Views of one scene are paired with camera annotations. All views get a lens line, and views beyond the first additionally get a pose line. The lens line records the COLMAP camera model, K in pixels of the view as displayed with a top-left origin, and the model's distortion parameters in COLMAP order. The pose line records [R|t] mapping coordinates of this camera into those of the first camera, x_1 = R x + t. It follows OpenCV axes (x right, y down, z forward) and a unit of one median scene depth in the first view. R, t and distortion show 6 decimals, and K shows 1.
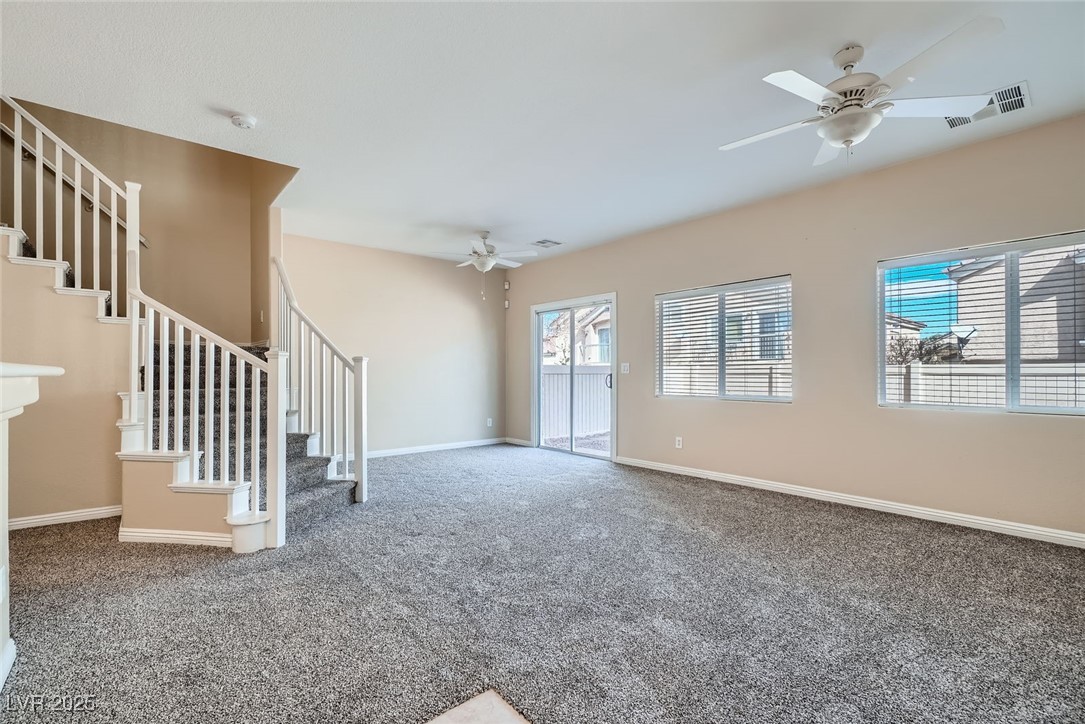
lens RADIAL K [[478.7, 0, 536.7], [0, 478.7, 369.2], [0, 0, 1]] dist [0.000800, 0.000091]
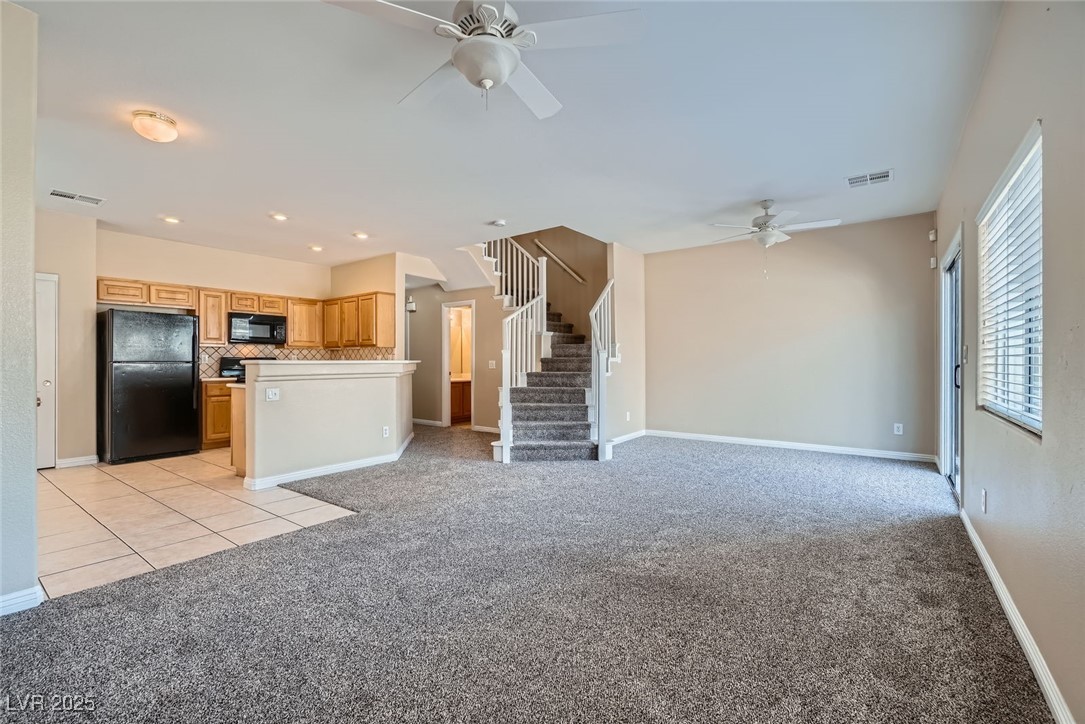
lens RADIAL K [[472.1, 0, 531.4], [0, 472.1, 357.8], [0, 0, 1]] dist [0.001427, 0.000143]
pose [[0.230116, -0.003760, -0.973156, 0.955753], [0.005049, 0.999984, -0.002670, -0.000948], [0.973150, -0.004299, 0.230132, 0.581724]]
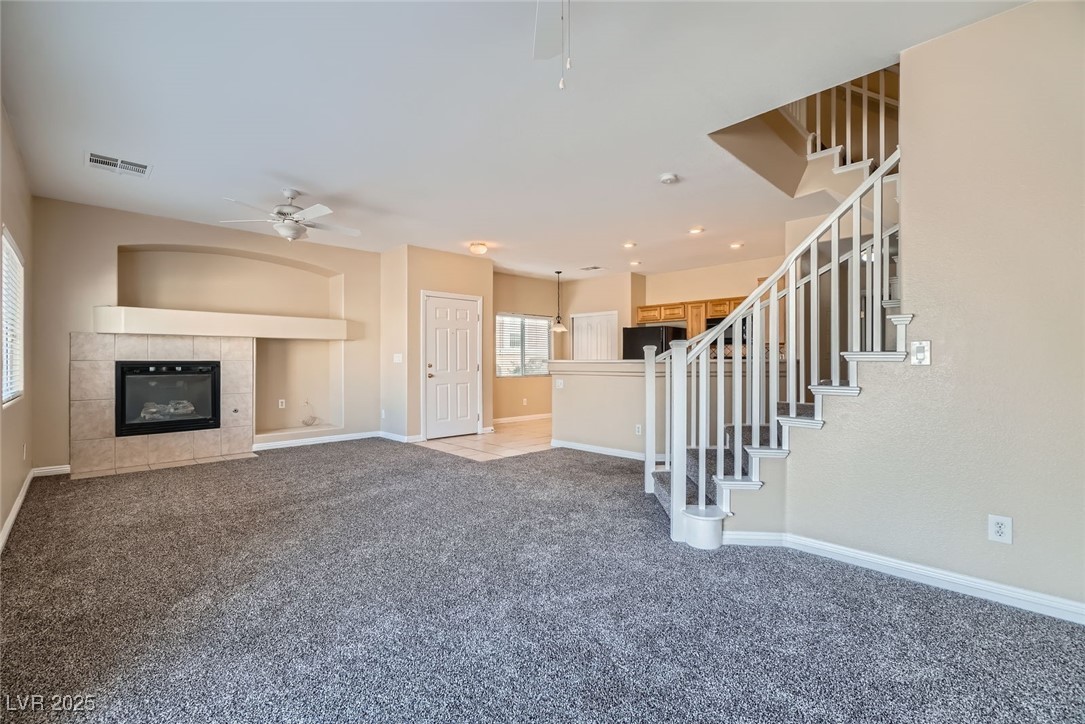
lens RADIAL K [[476.5, 0, 536.2], [0, 476.5, 363.6], [0, 0, 1]] dist [-0.029947, 0.020040]
pose [[-0.996761, 0.001901, -0.080395, -0.115404], [0.001528, 0.999988, 0.004704, 0.004999], [0.080403, 0.004565, -0.996752, 1.928740]]
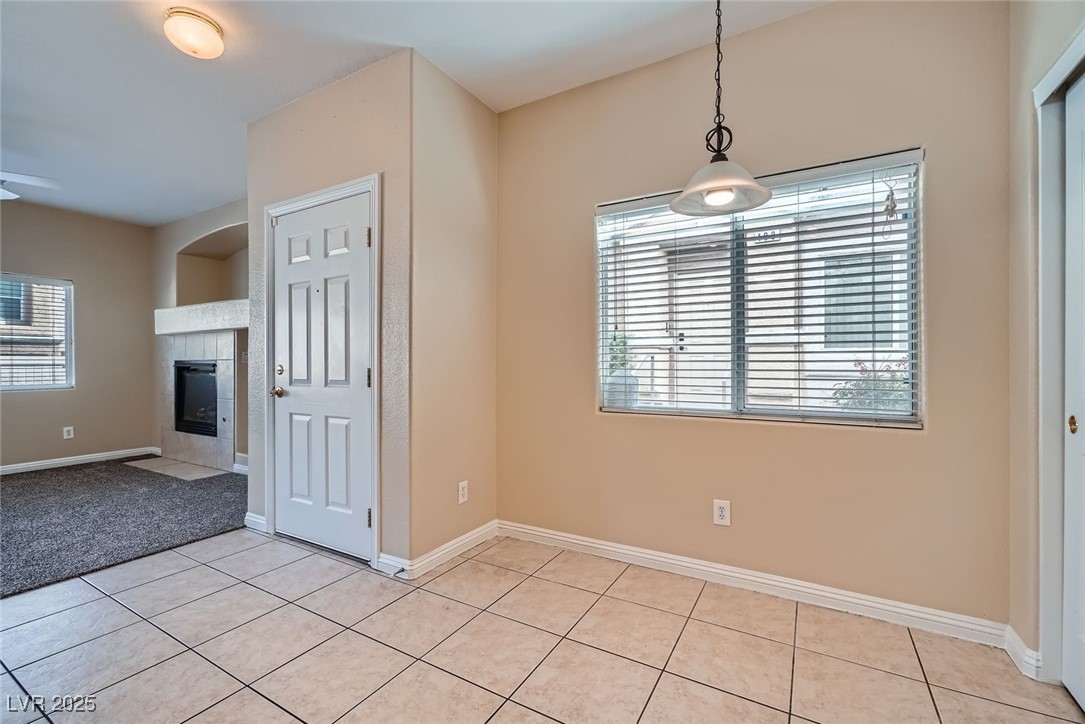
lens RADIAL K [[476.5, 0, 536.2], [0, 476.5, 363.6], [0, 0, 1]] dist [-0.029947, 0.020040]
pose [[-0.341046, -0.004400, 0.940036, -0.791082], [0.002372, 0.999982, 0.005541, 0.006101], [-0.940044, 0.004120, -0.341030, -0.109473]]
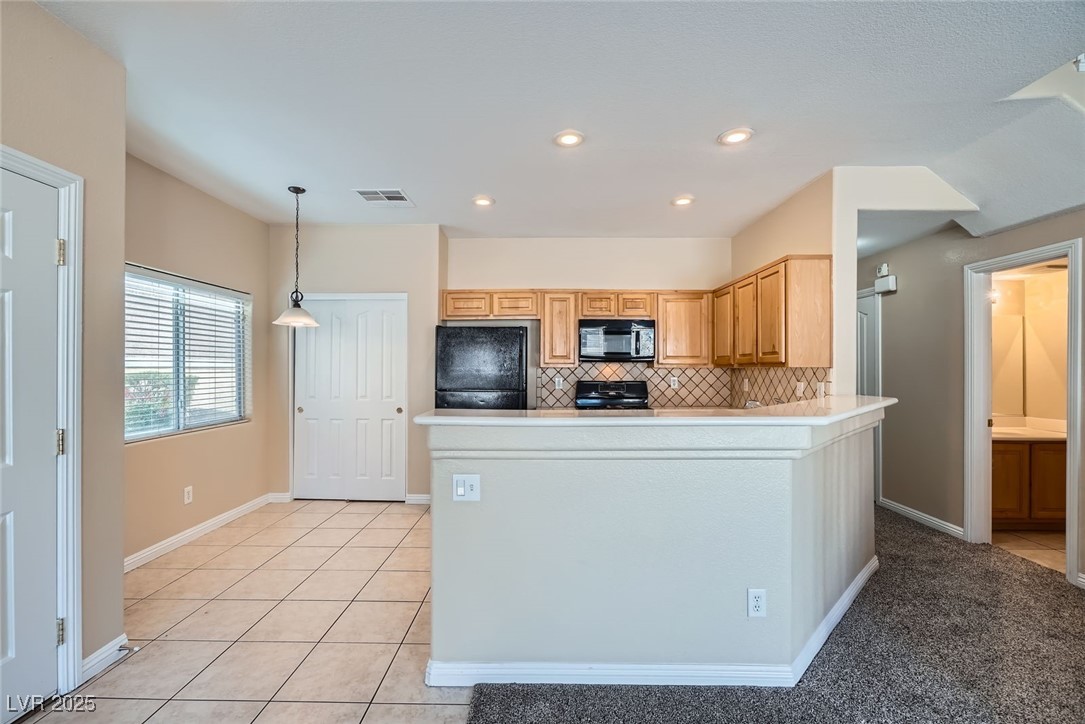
lens RADIAL K [[476.5, 0, 536.2], [0, 476.5, 363.6], [0, 0, 1]] dist [-0.029947, 0.020040]
pose [[-0.648297, -0.003781, -0.761378, 0.028934], [0.001192, 0.999981, -0.005981, -0.055249], [0.761387, -0.004785, -0.648281, 0.641374]]
